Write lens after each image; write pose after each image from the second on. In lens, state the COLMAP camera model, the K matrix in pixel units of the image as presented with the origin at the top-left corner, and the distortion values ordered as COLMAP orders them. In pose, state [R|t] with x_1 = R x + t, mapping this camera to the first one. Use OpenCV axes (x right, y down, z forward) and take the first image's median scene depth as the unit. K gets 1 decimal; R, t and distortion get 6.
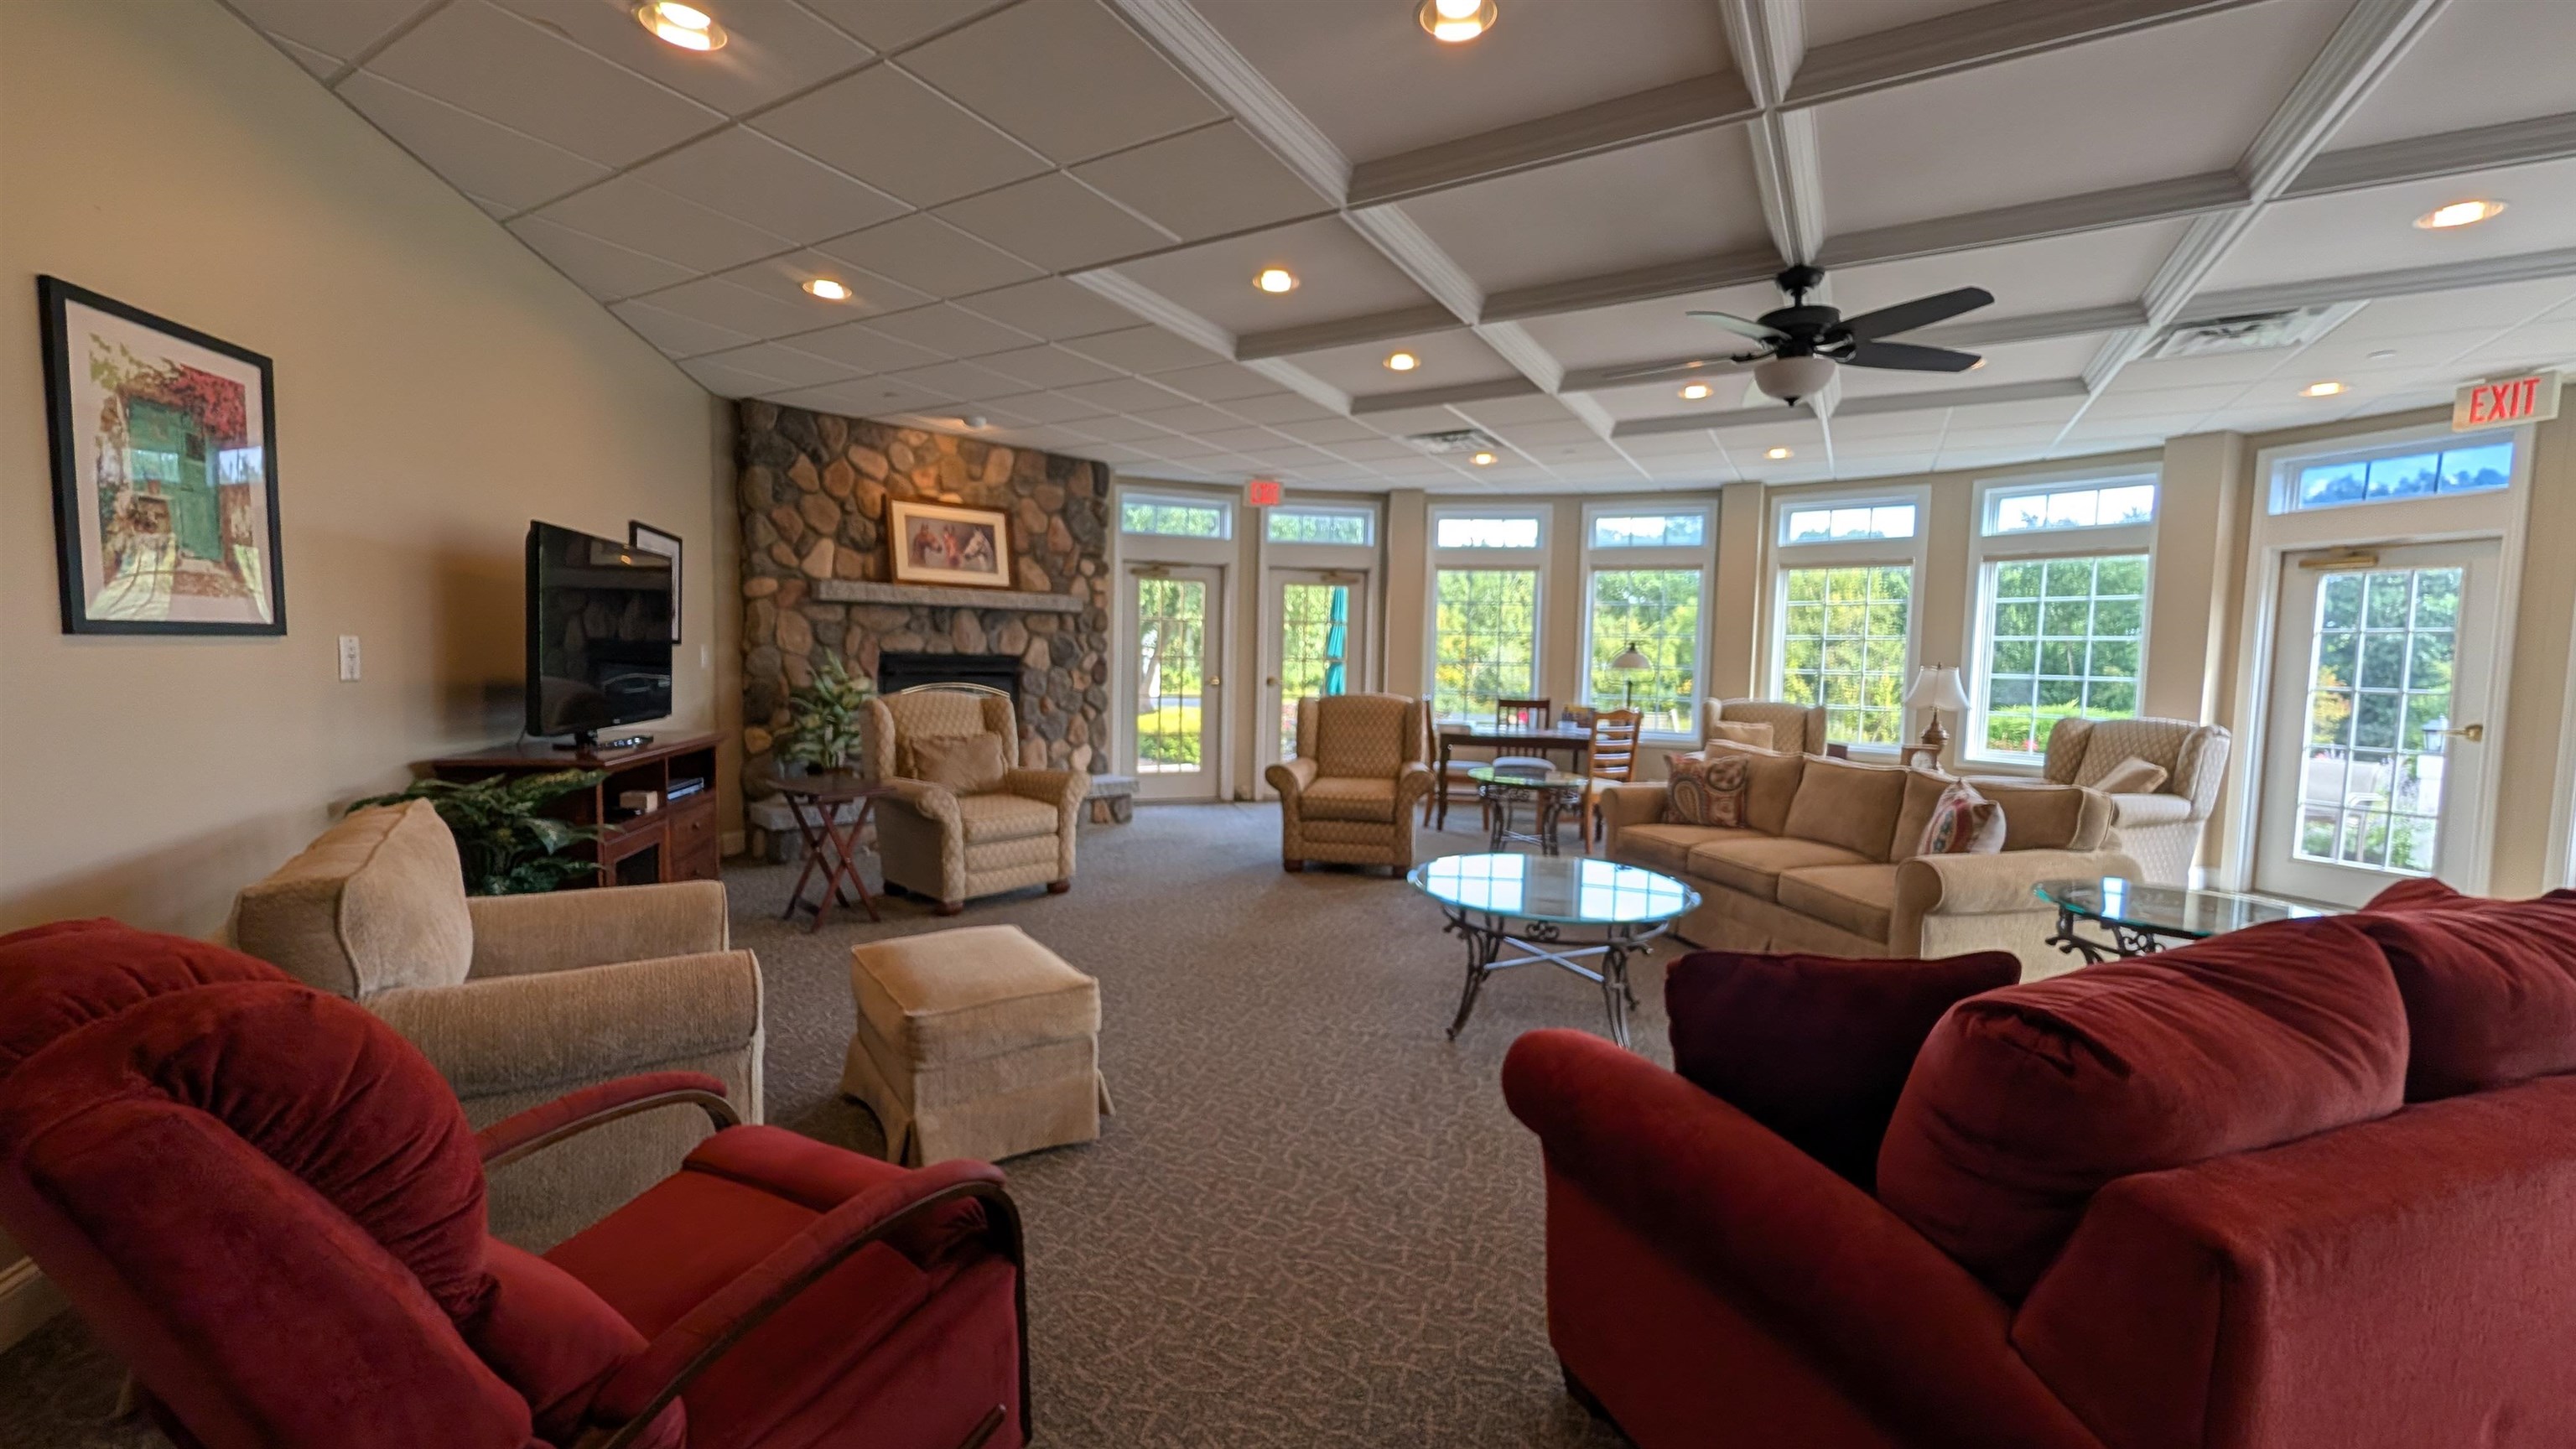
lens RADIAL K [[989.4, 0, 1287.1], [0, 989.4, 721.2], [0, 0, 1]] dist [-0.000092, 0.000586]
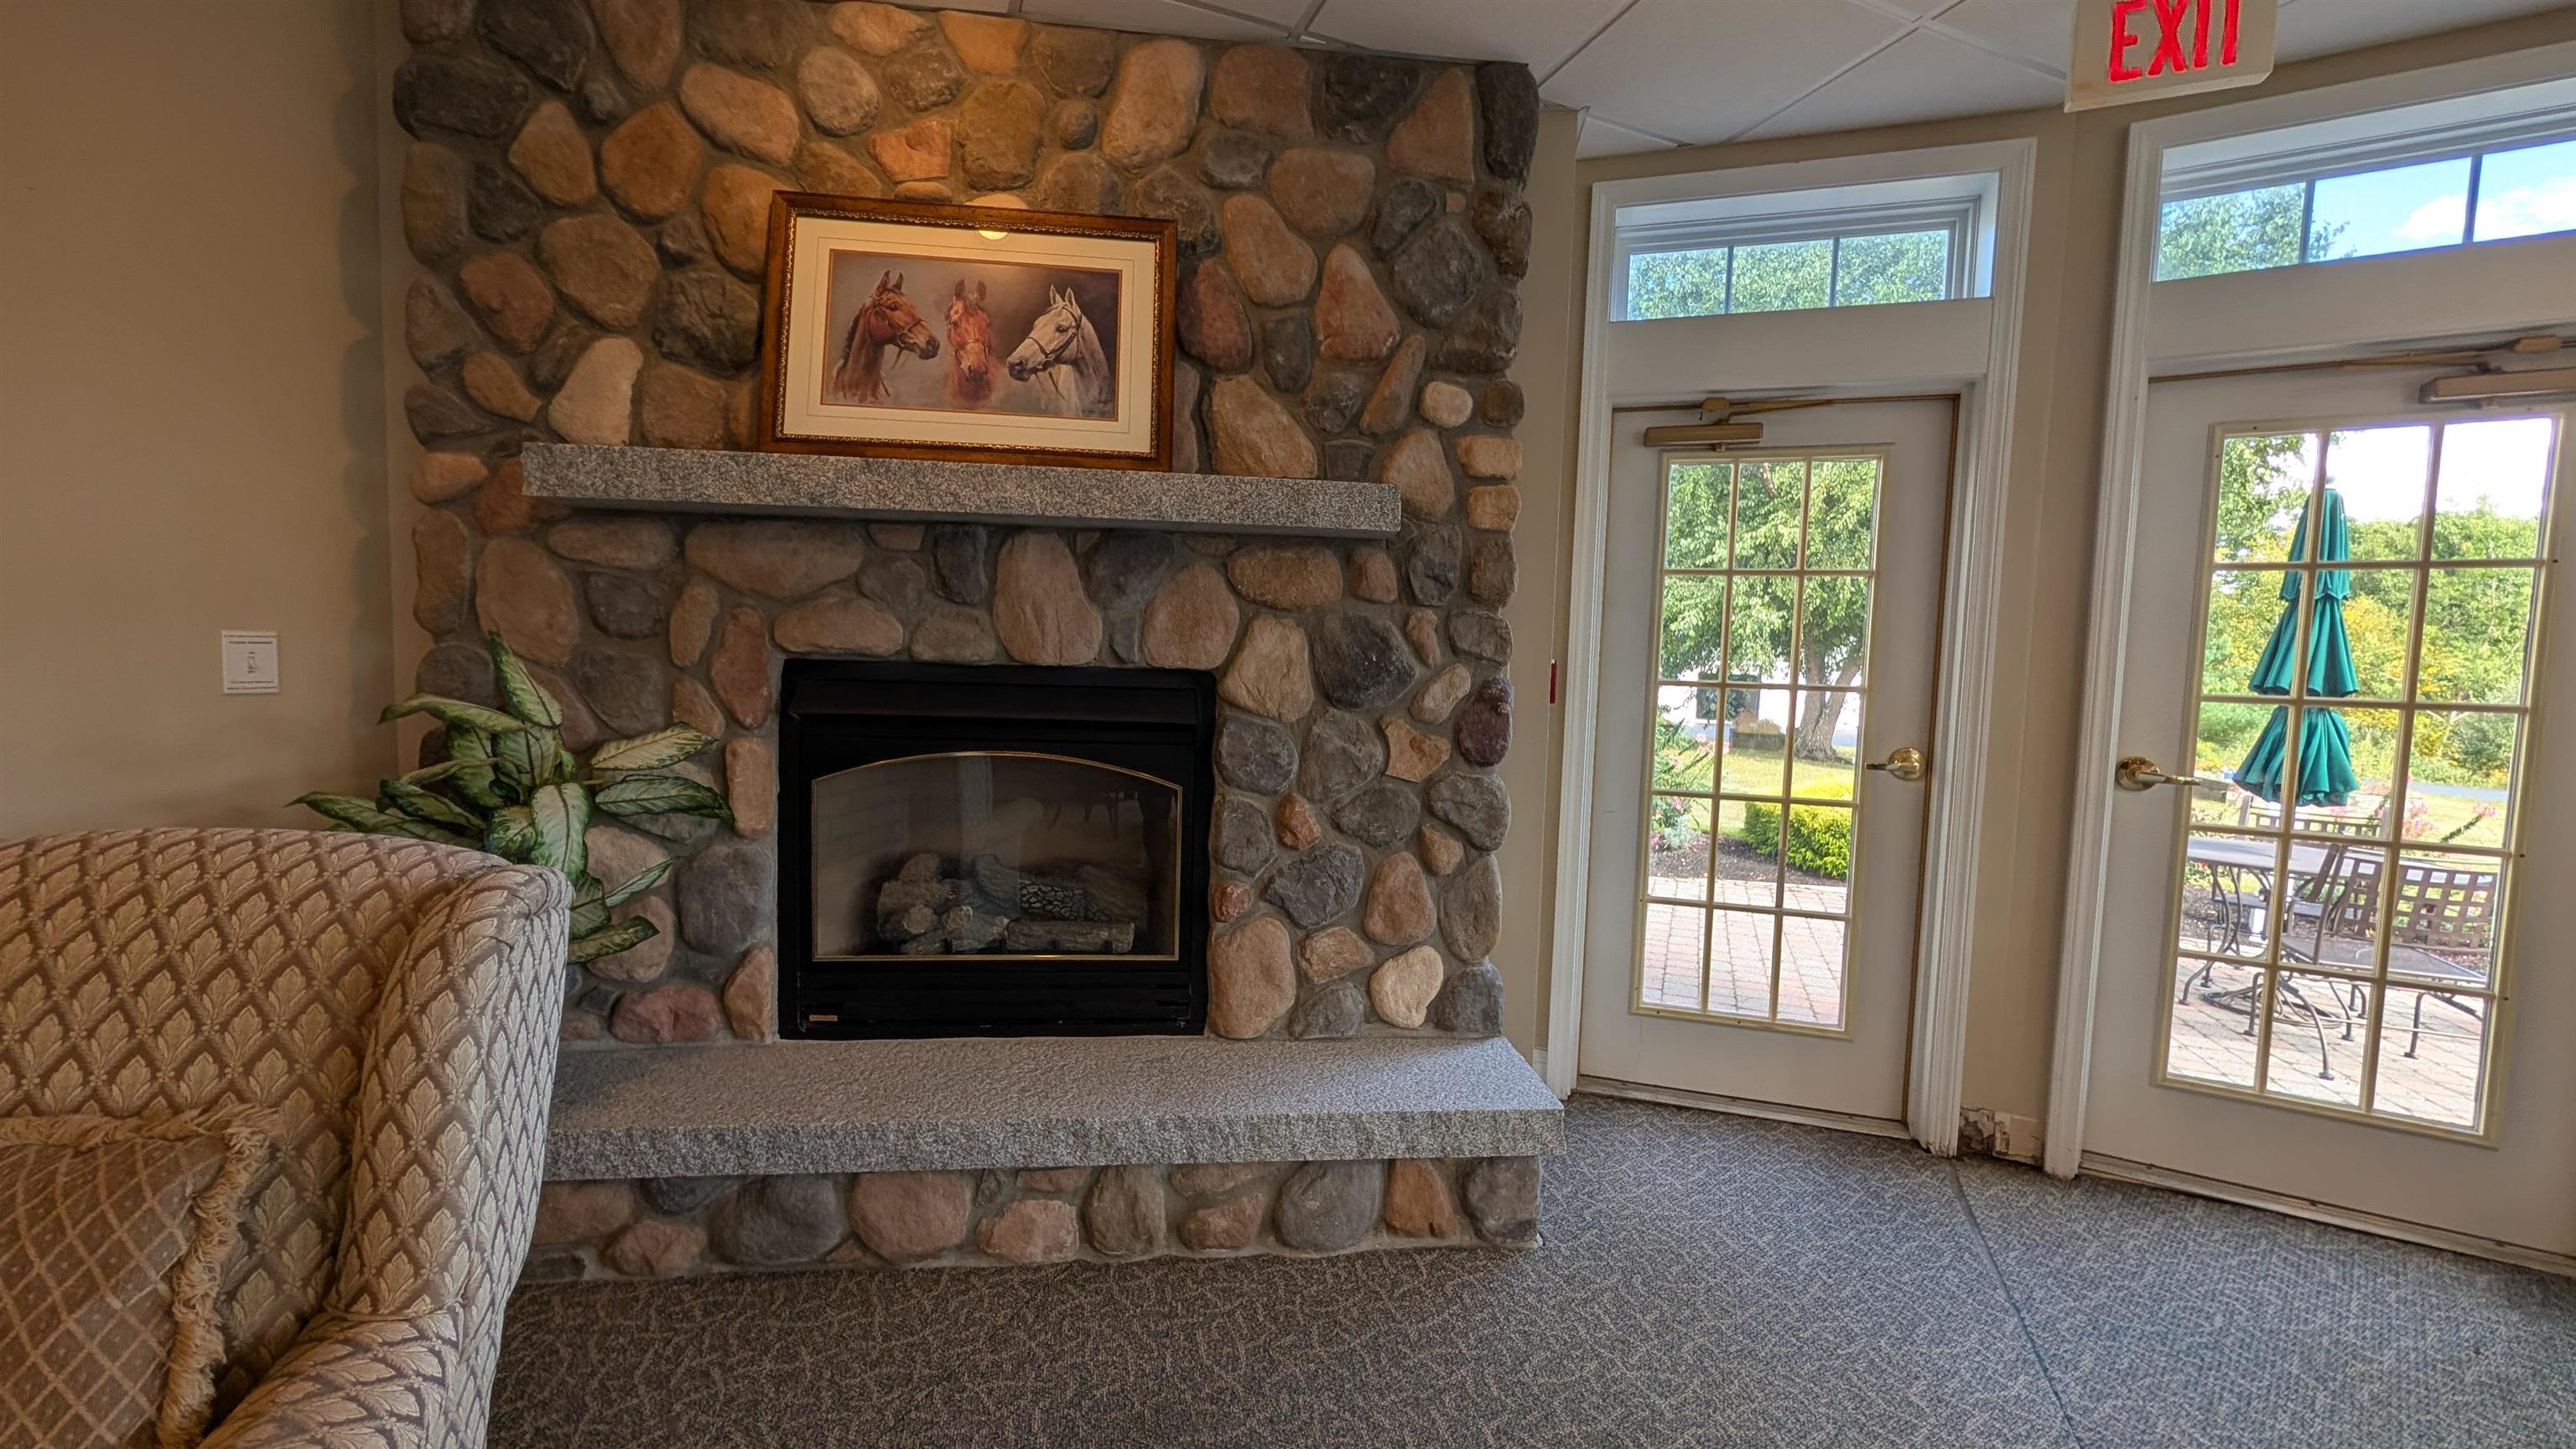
lens RADIAL K [[989.4, 0, 1290.6], [0, 989.4, 715.7], [0, 0, 1]] dist [-0.000092, 0.000586]
pose [[0.790902, 0.039338, -0.610678, -0.044226], [-0.054157, 0.998515, -0.005818, -0.051669], [0.609542, 0.037674, 0.791858, 0.762364]]
